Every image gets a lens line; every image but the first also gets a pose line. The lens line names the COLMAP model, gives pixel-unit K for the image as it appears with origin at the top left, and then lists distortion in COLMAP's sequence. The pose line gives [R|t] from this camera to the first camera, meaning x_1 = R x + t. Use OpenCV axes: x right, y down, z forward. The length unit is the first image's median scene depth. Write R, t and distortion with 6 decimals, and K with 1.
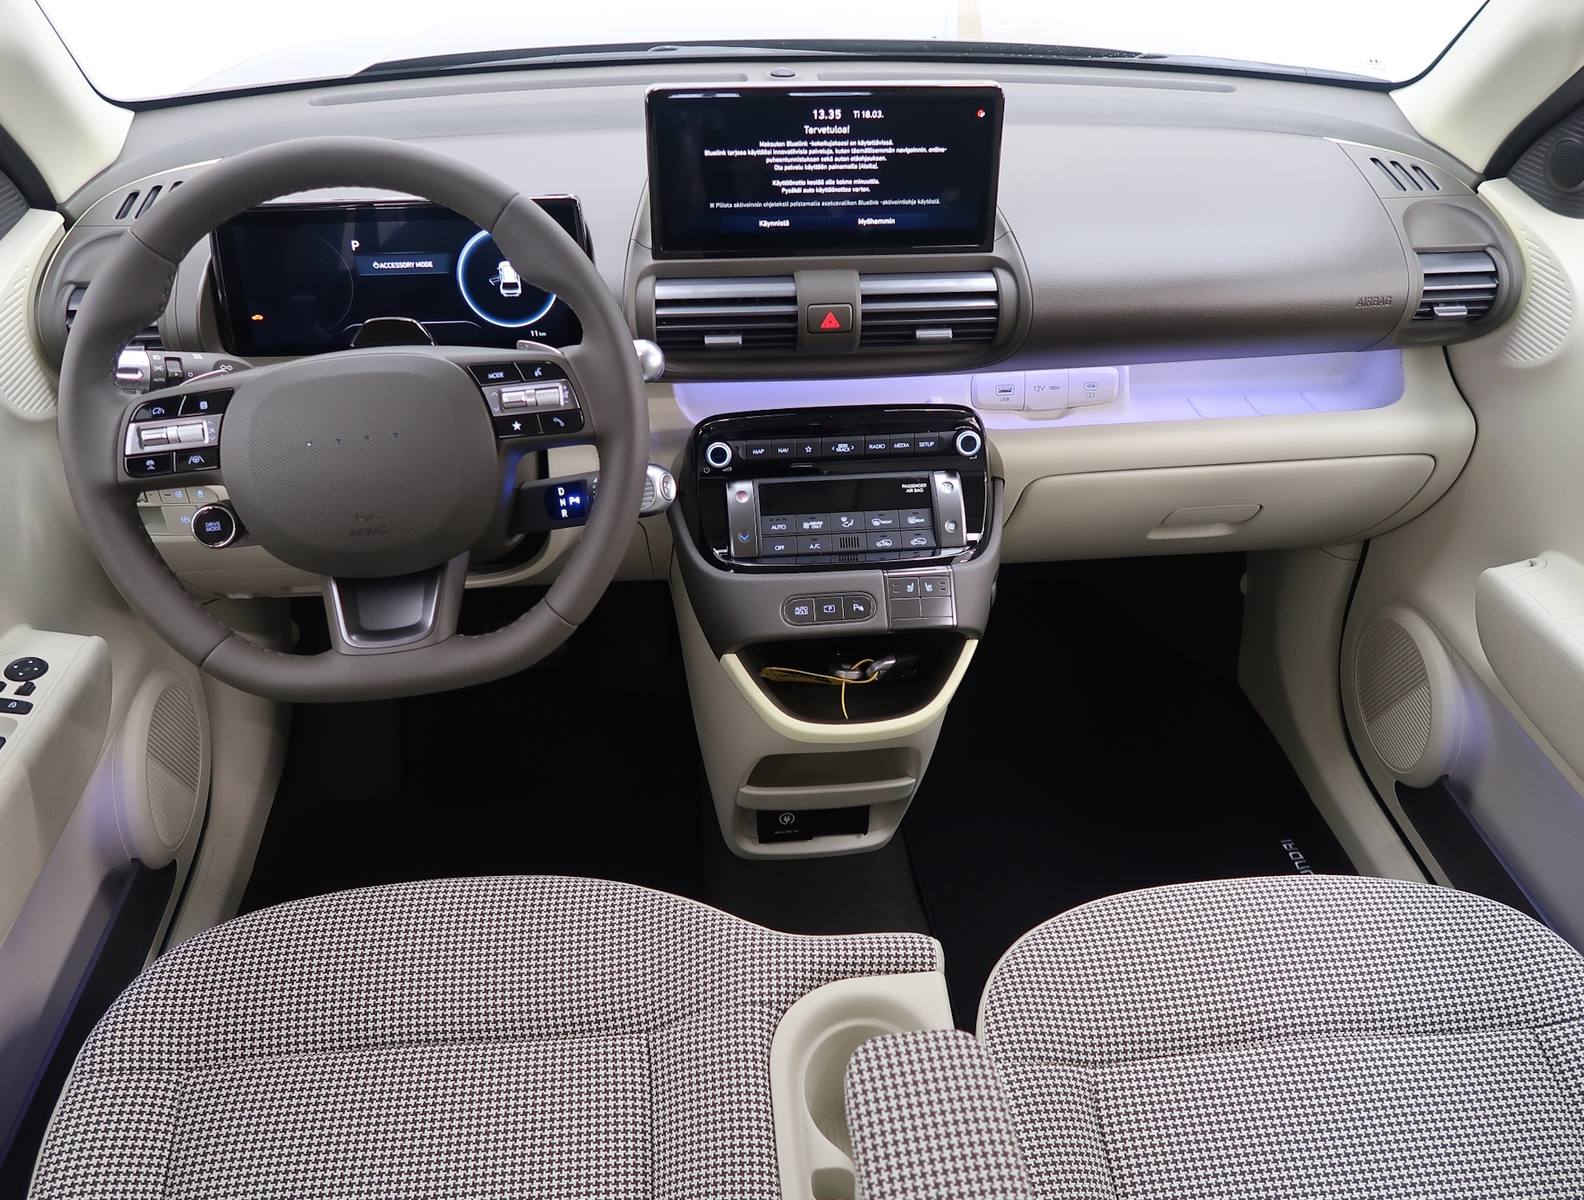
lens RADIAL K [[1222.6, 0, 792.0], [0, 1222.6, 600.0], [0, 0, 1]] dist [-0.033145, 0.001944]
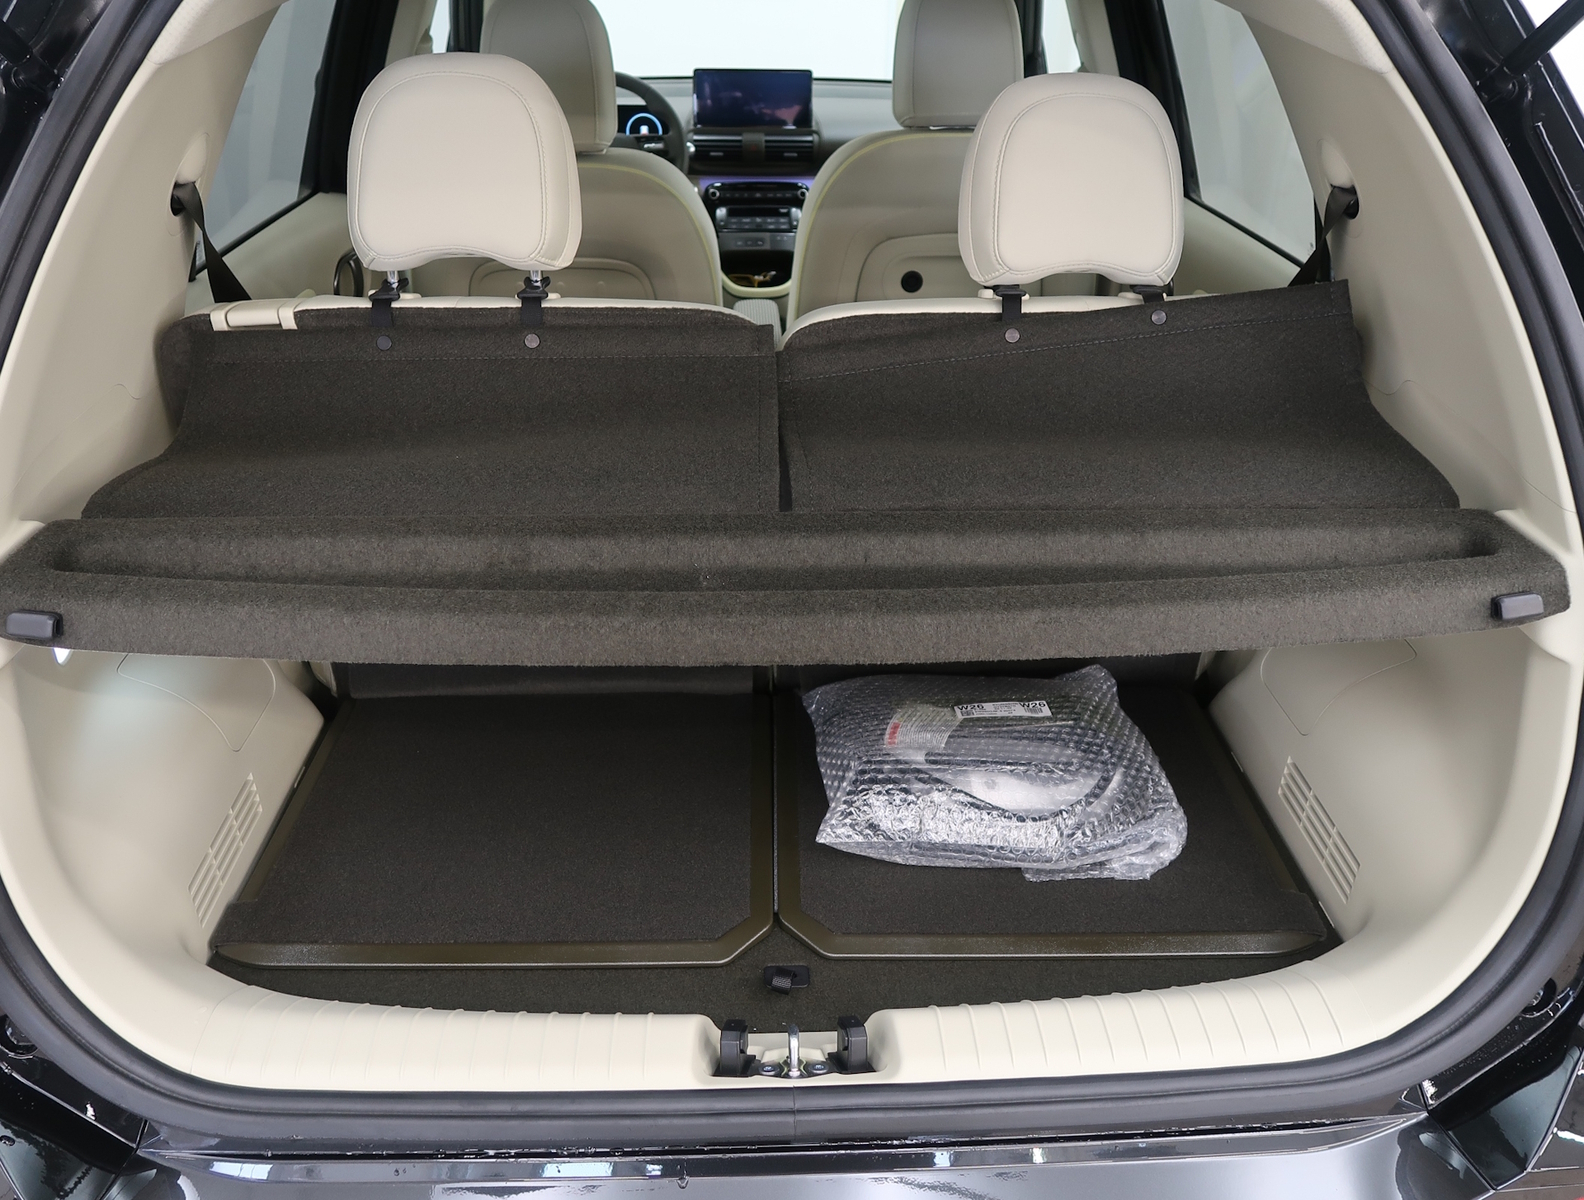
lens RADIAL K [[1222.6, 0, 792.0], [0, 1222.6, 600.0], [0, 0, 1]] dist [-0.033145, 0.001944]
pose [[0.998489, 0.026501, -0.048147, 0.296302], [-0.031942, 0.992735, -0.116004, 1.193288], [0.044723, 0.117367, 0.992081, -1.776063]]
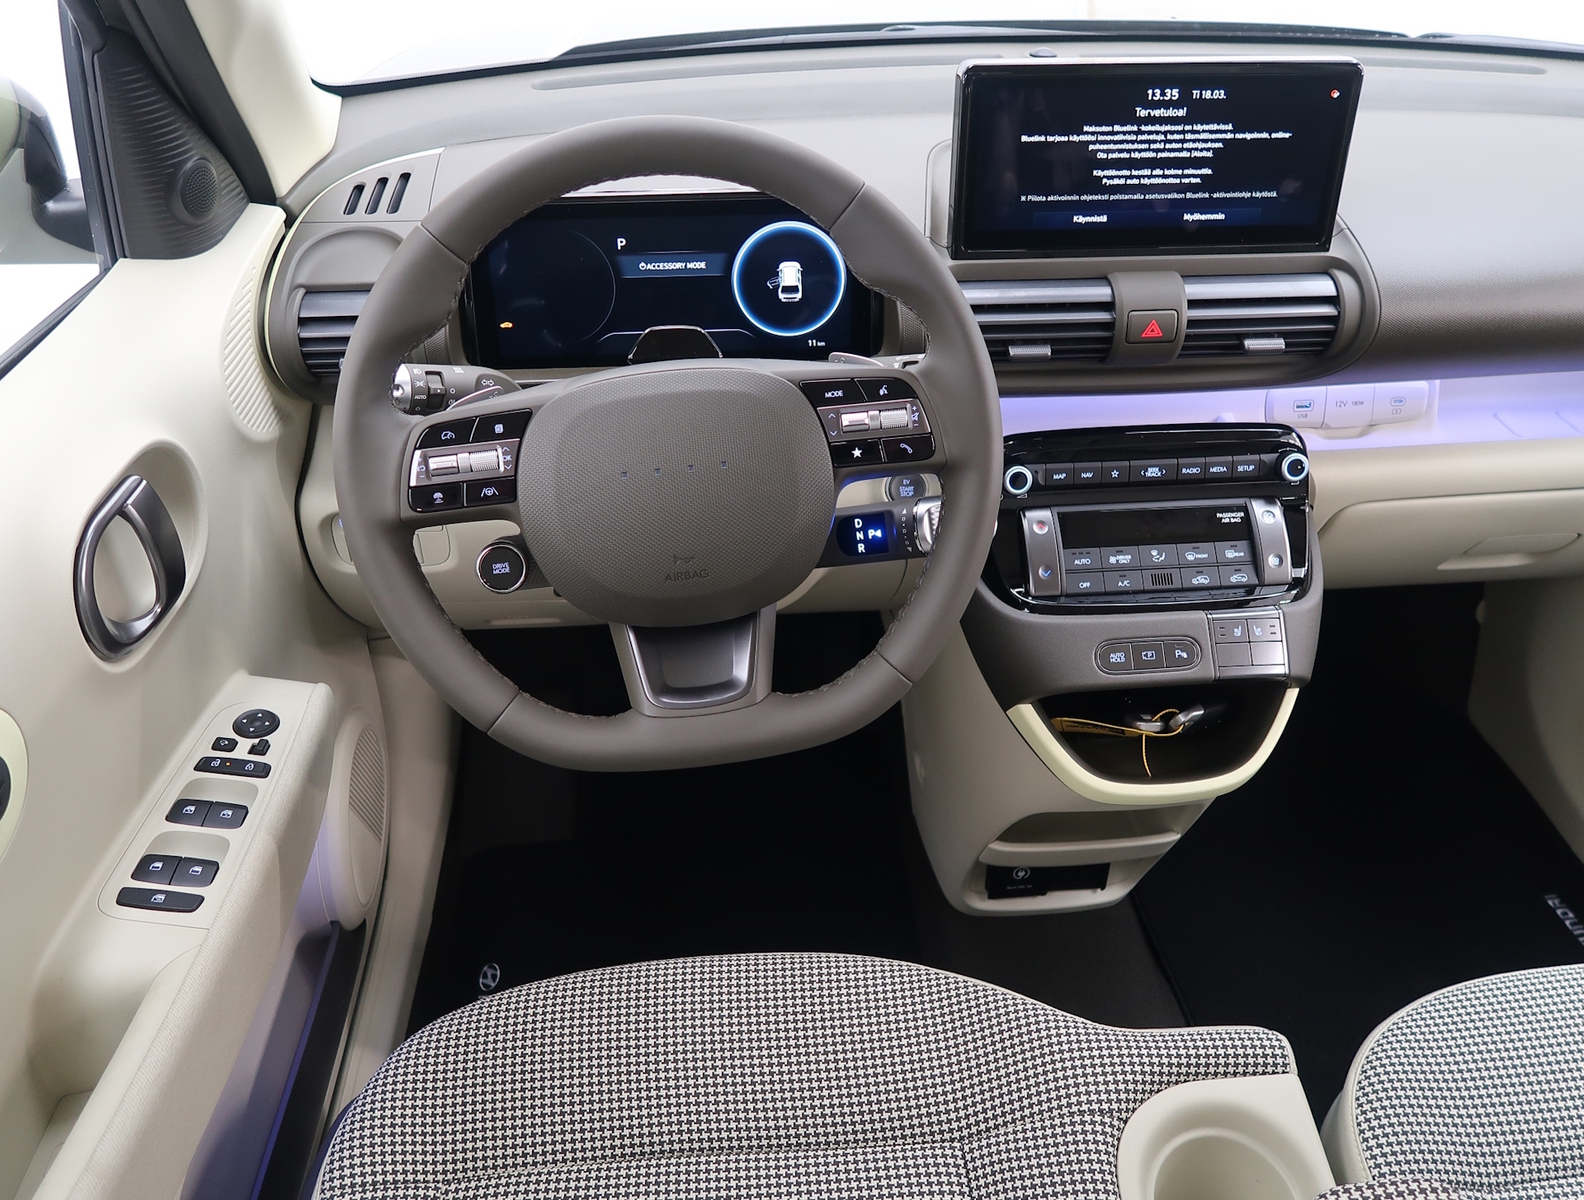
lens RADIAL K [[1222.6, 0, 792.0], [0, 1222.6, 600.0], [0, 0, 1]] dist [-0.033145, 0.001944]
pose [[0.999621, 0.003240, -0.027331, -0.206978], [-0.003280, 0.999994, -0.001430, -0.031443], [0.027327, 0.001519, 0.999625, 0.115517]]
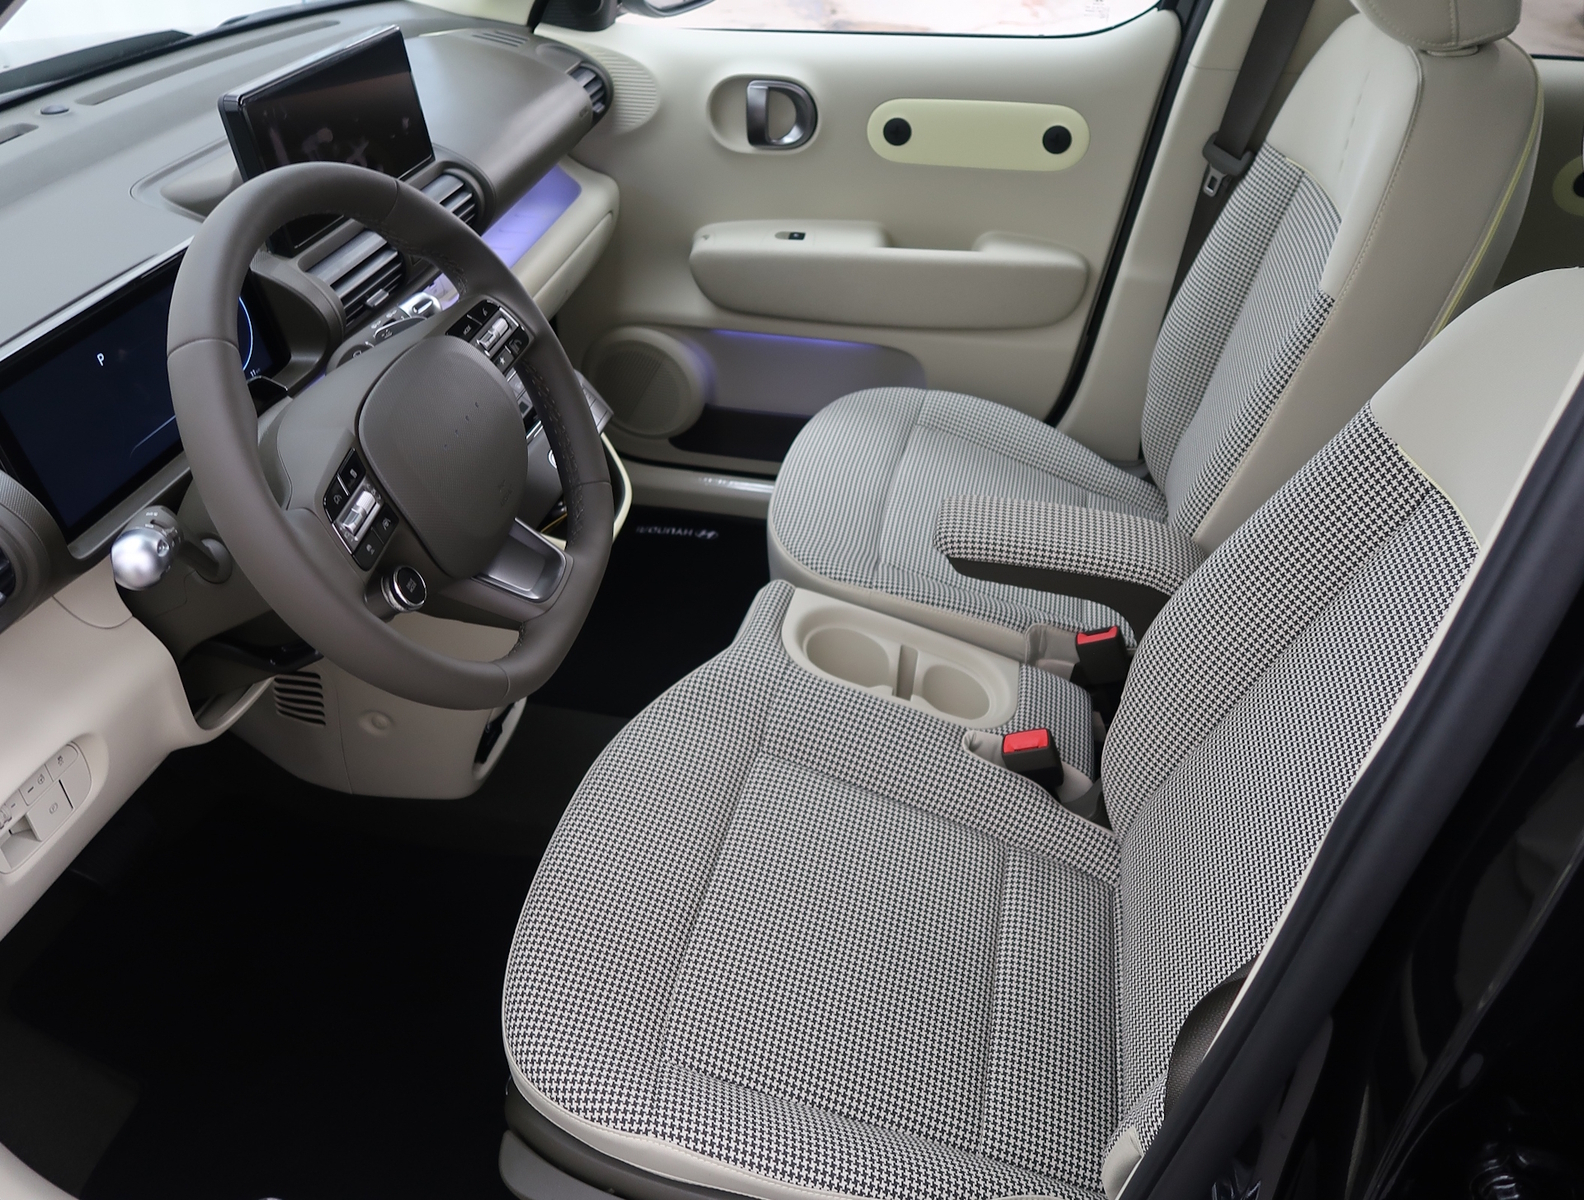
lens RADIAL K [[1222.6, 0, 792.0], [0, 1222.6, 600.0], [0, 0, 1]] dist [-0.033145, 0.001944]
pose [[0.297447, -0.576275, 0.761205, -0.949453], [0.564302, 0.749237, 0.346709, -0.181254], [-0.770122, 0.326422, 0.548051, 0.204739]]
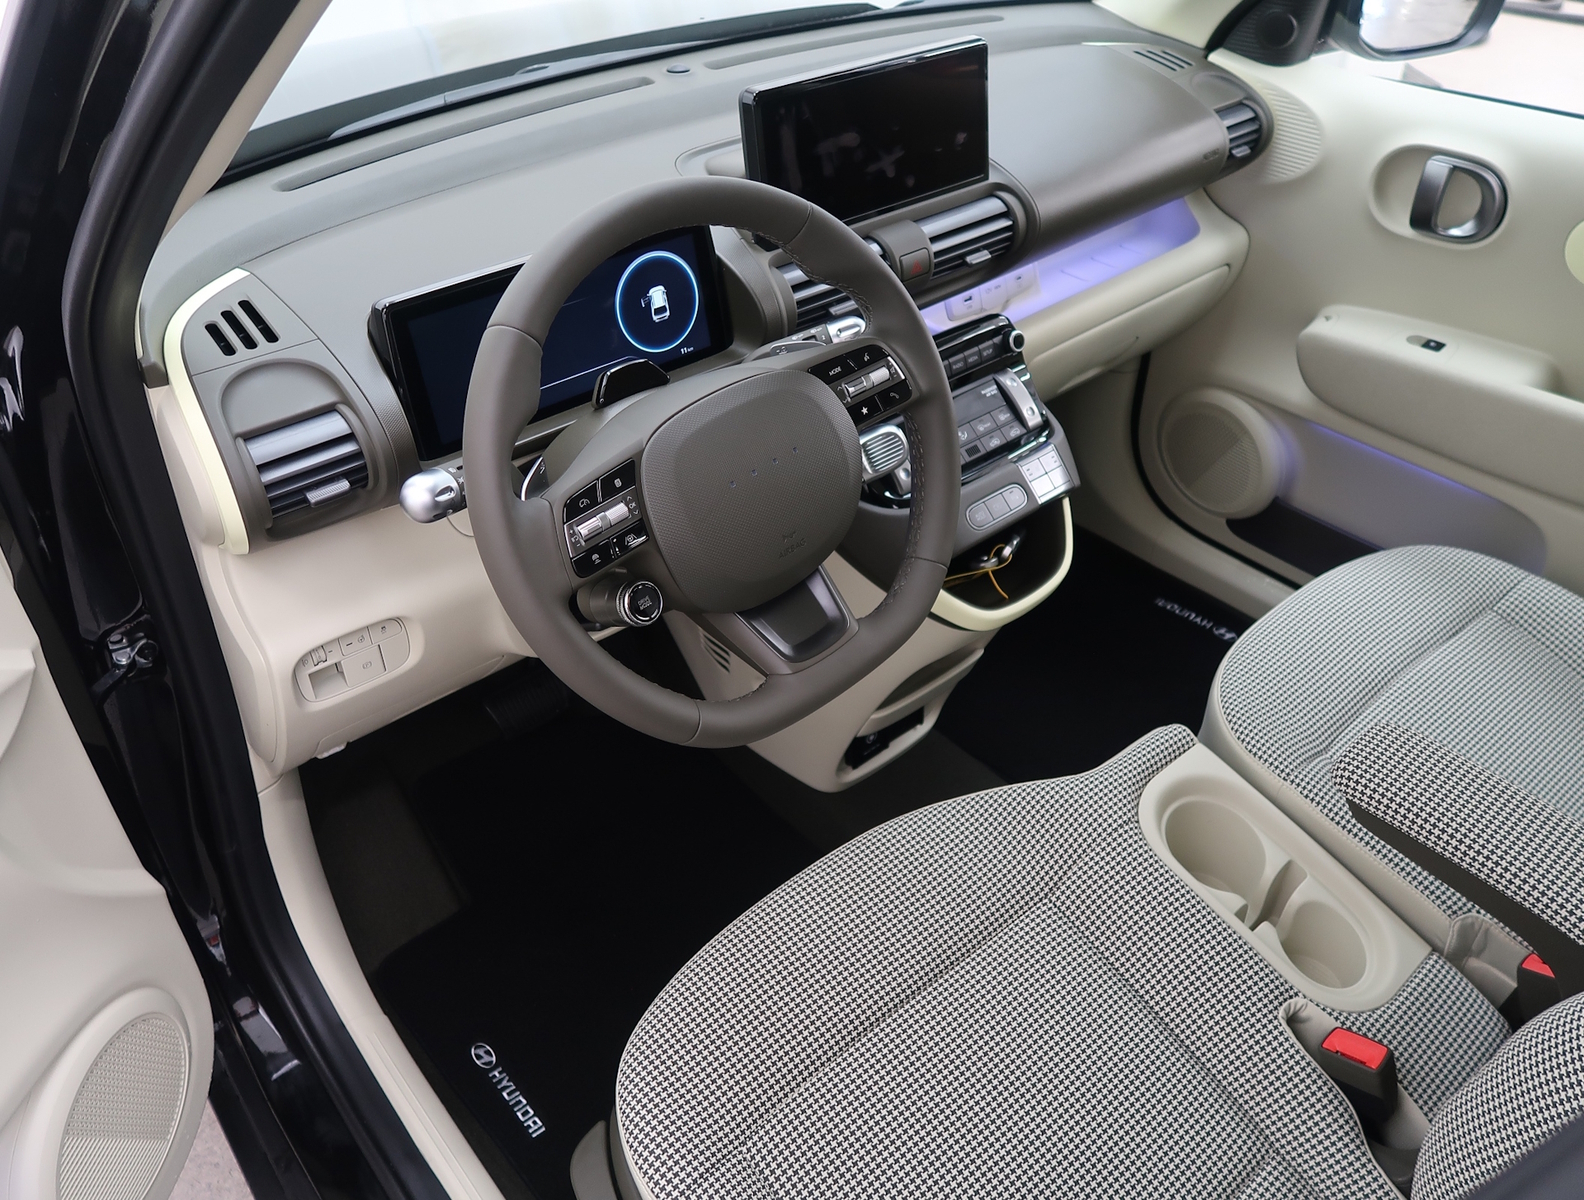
lens RADIAL K [[1222.6, 0, 792.0], [0, 1222.6, 600.0], [0, 0, 1]] dist [-0.033145, 0.001944]
pose [[0.822763, -0.364442, 0.436169, -0.677927], [0.355468, 0.928720, 0.105460, -0.103448], [-0.443513, 0.068276, 0.893664, 0.062174]]
